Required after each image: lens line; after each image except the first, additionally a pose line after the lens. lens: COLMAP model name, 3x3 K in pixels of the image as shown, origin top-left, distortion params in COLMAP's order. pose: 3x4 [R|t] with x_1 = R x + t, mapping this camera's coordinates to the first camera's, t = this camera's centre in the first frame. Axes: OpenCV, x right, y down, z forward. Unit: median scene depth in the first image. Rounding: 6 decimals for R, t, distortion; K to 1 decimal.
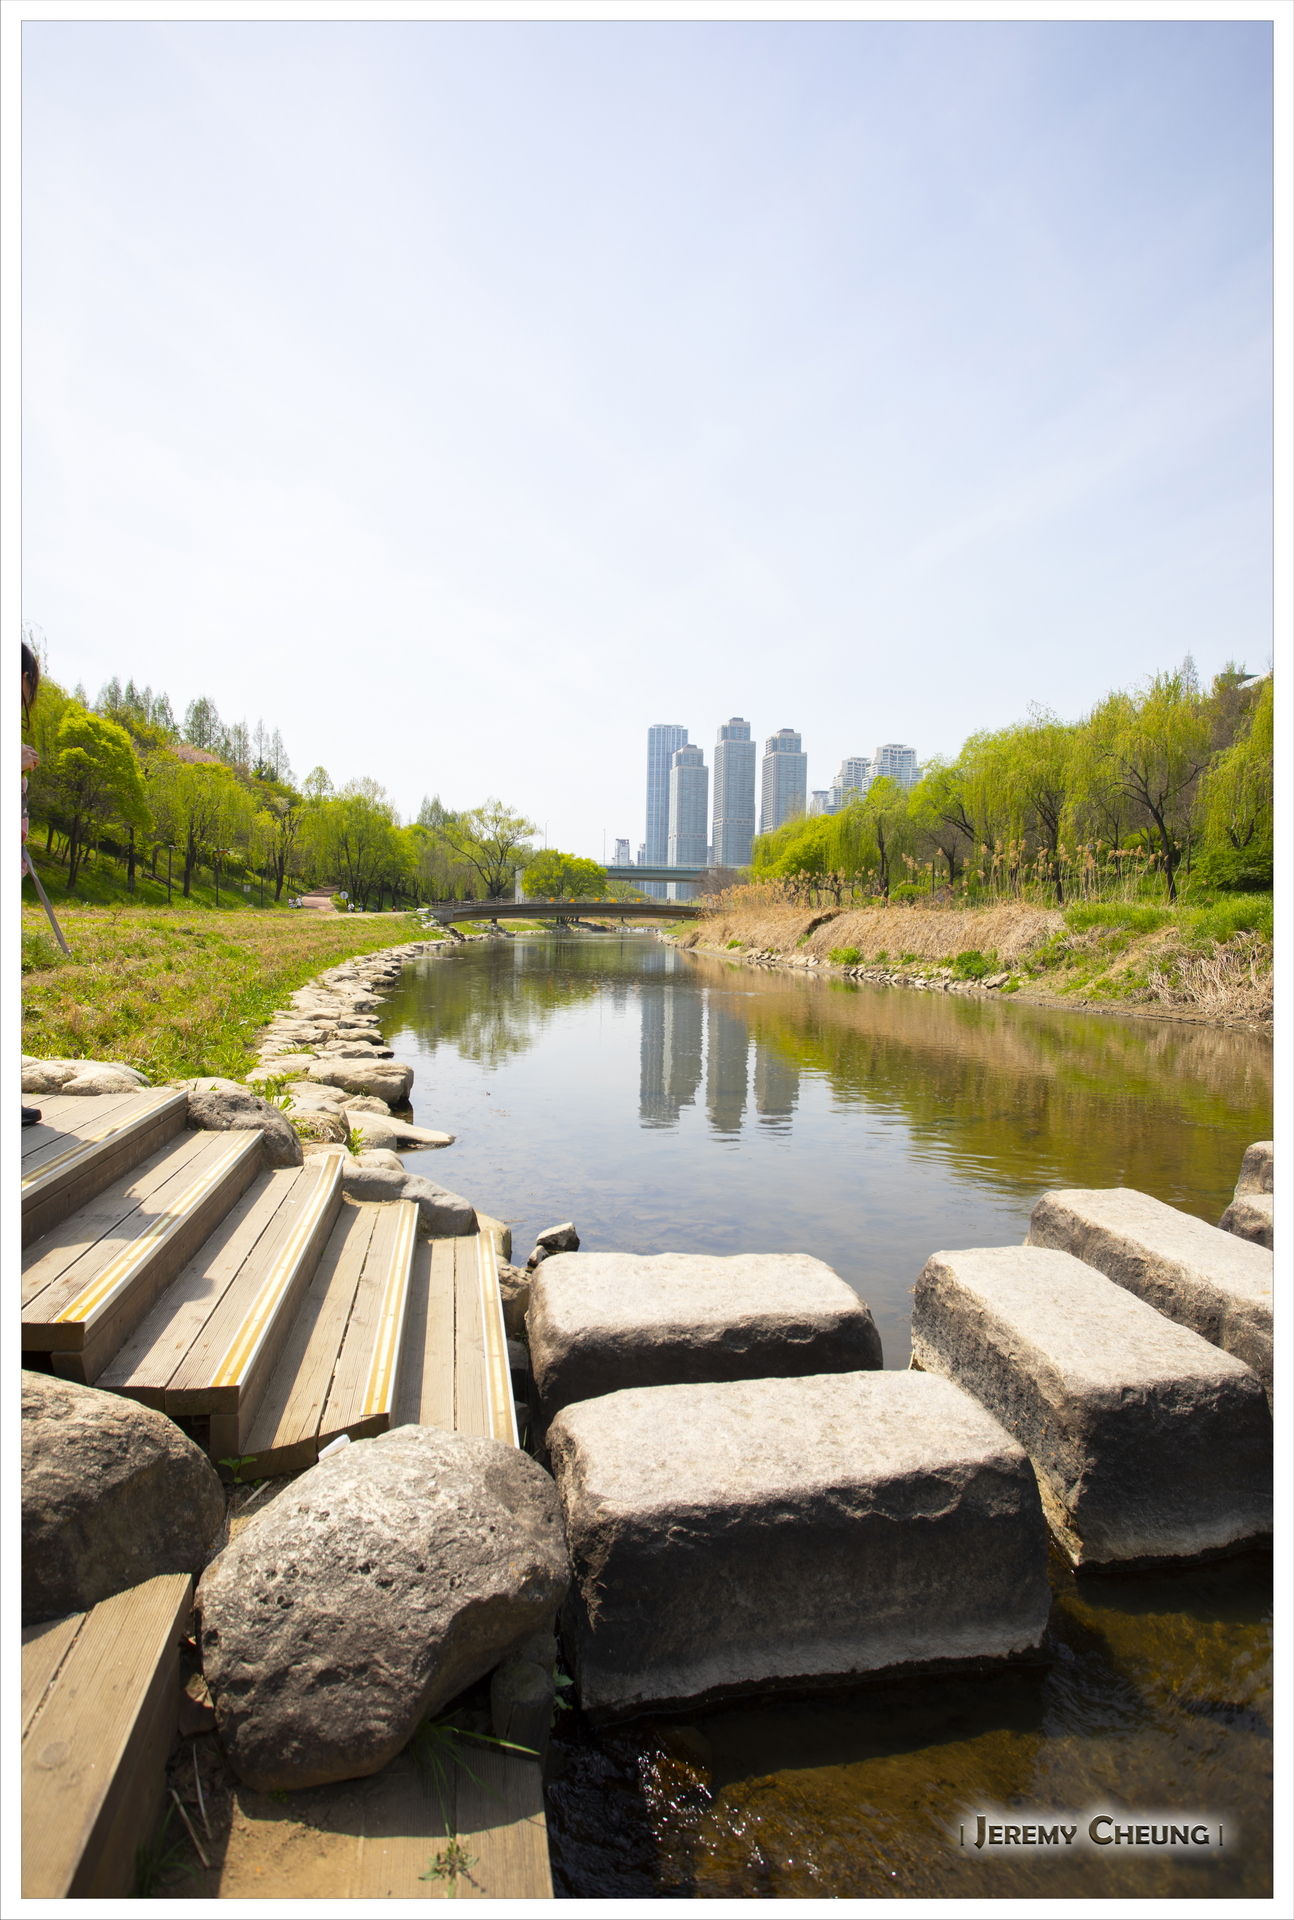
lens RADIAL K [[1056.1, 0, 638.4], [0, 1056.1, 961.3], [0, 0, 1]] dist [-0.081235, 0.071713]
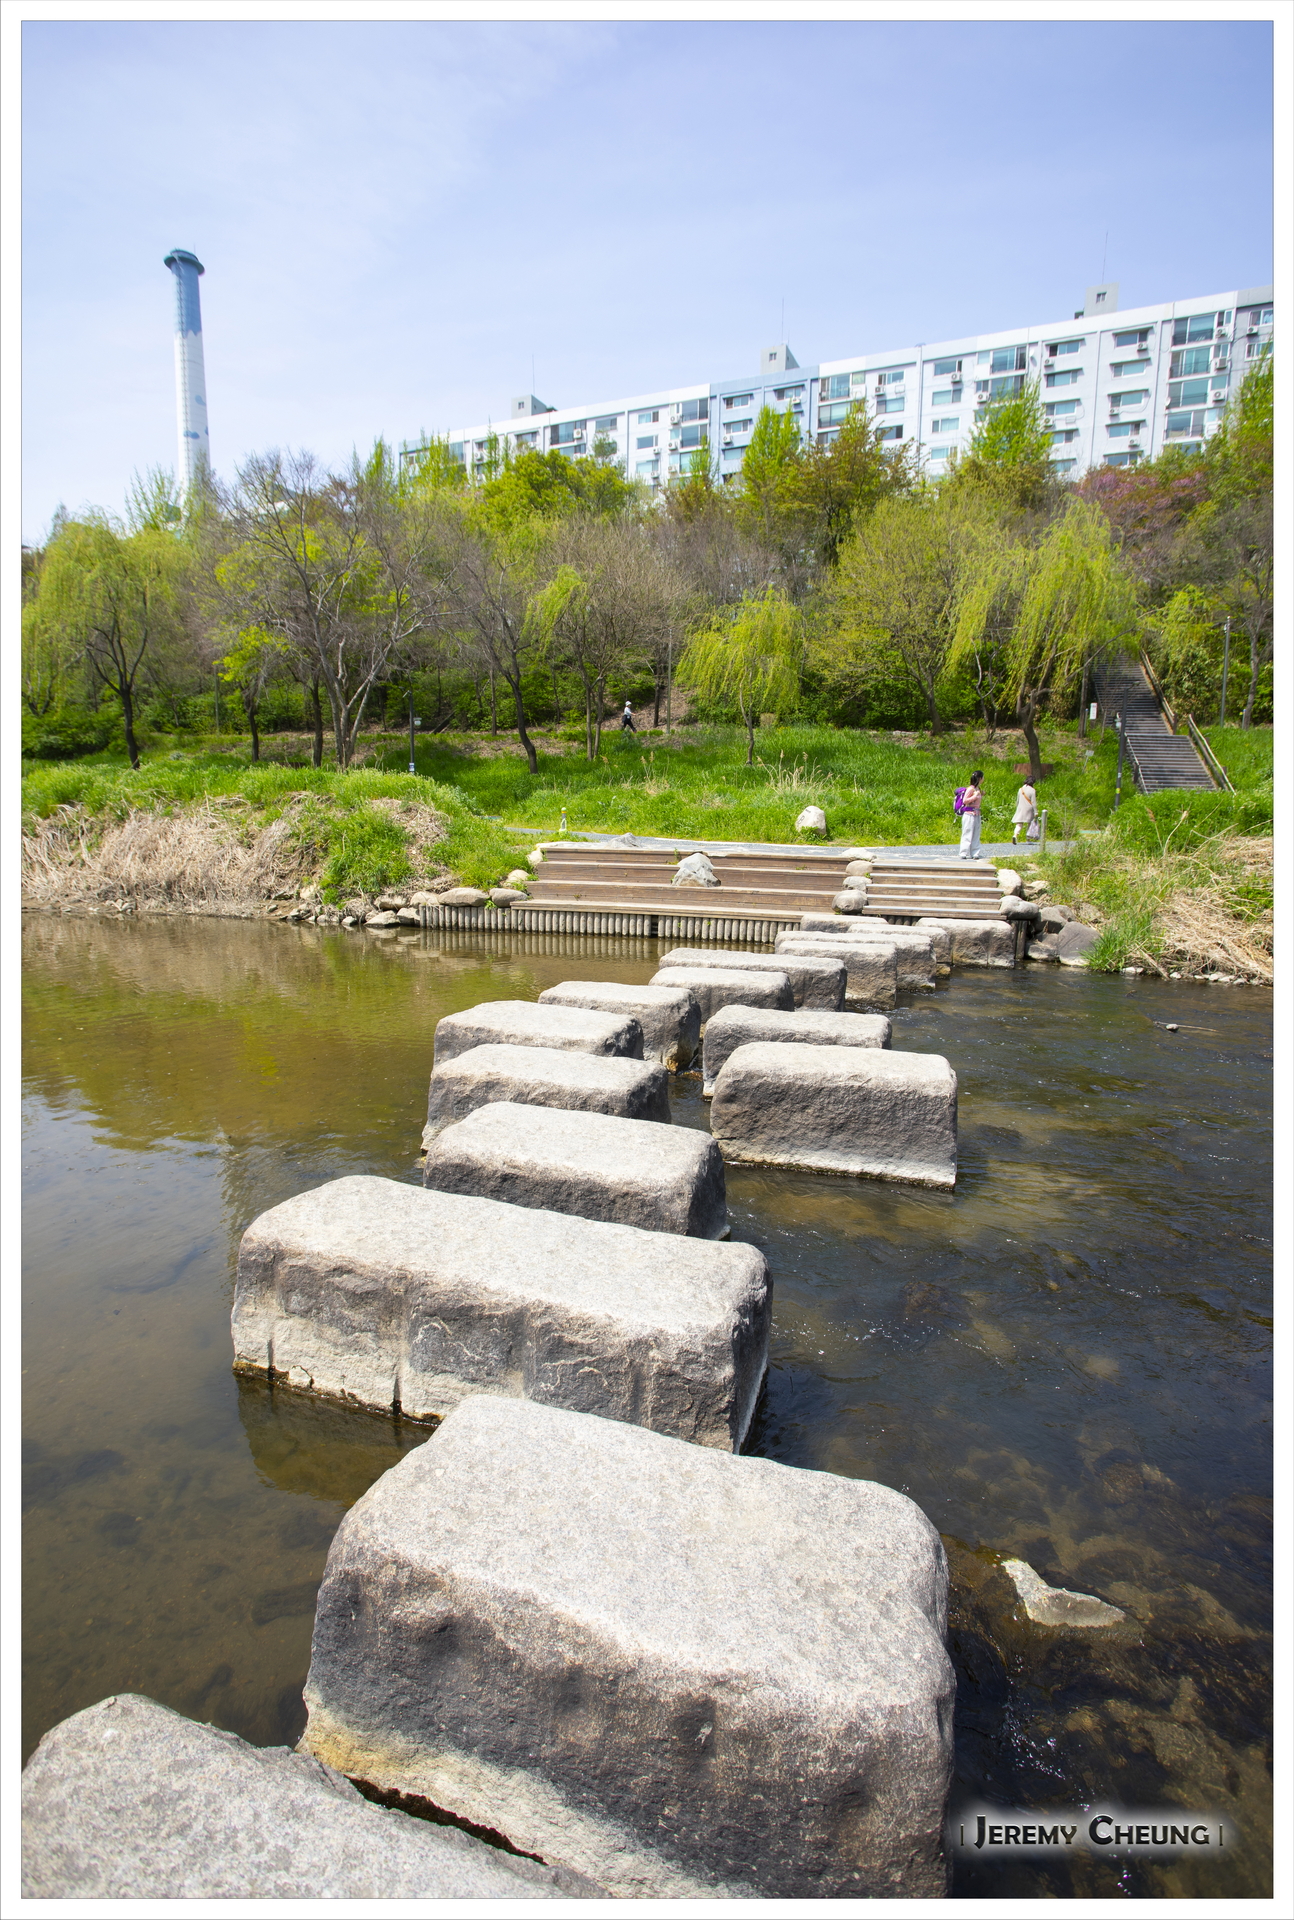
lens RADIAL K [[940.2, 0, 647.0], [0, 940.2, 960.0], [0, 0, 1]] dist [-0.067170, 0.034720]
pose [[0.451064, -0.159493, 0.878125, 0.042398], [0.029017, 0.986003, 0.164181, -0.006397], [-0.892020, -0.048575, 0.449378, 0.090993]]
